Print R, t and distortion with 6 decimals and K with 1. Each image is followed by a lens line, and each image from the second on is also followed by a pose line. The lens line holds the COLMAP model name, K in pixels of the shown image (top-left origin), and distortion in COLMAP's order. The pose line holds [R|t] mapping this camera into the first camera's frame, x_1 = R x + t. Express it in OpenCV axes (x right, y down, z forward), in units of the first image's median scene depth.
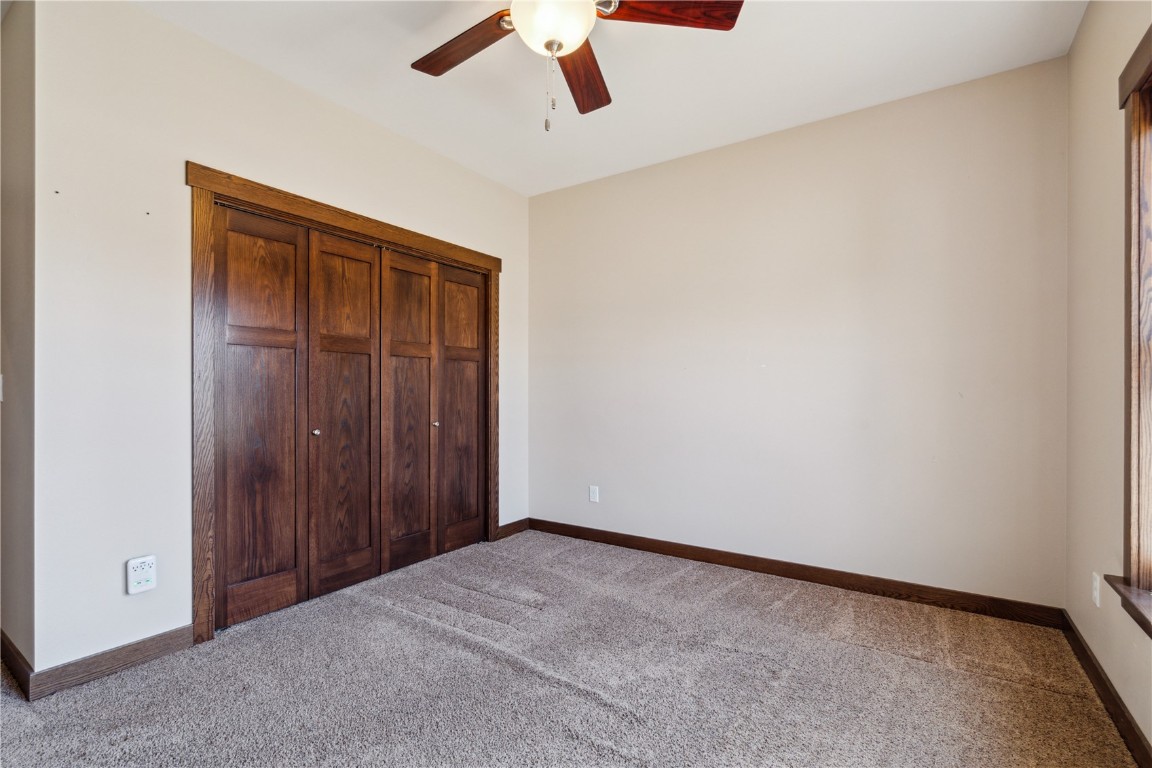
lens RADIAL K [[522.4, 0, 566.6], [0, 522.4, 389.0], [0, 0, 1]] dist [-0.000255, 0.000928]
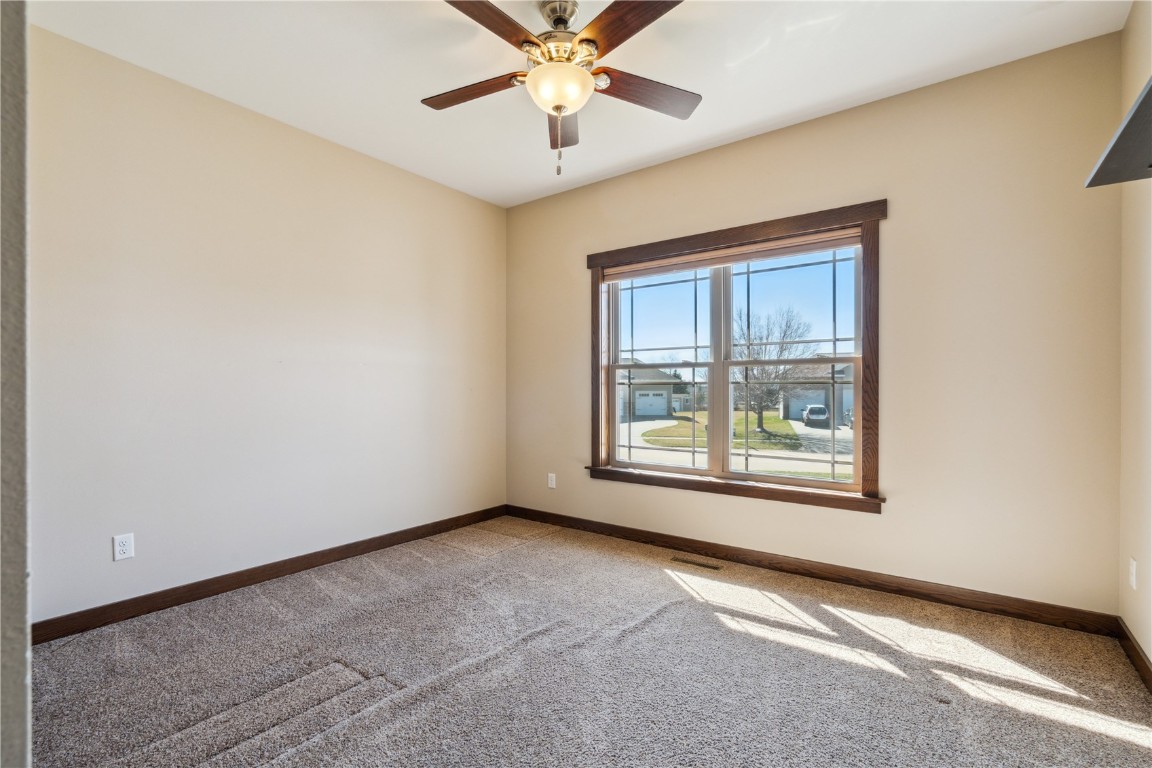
lens RADIAL K [[522.4, 0, 581.9], [0, 522.4, 391.2], [0, 0, 1]] dist [-0.000255, 0.000928]
pose [[0.048842, -0.006492, 0.998785, -0.722035], [0.000328, 0.999979, 0.006484, 0.004169], [-0.998806, 0.000011, 0.048843, 0.509483]]
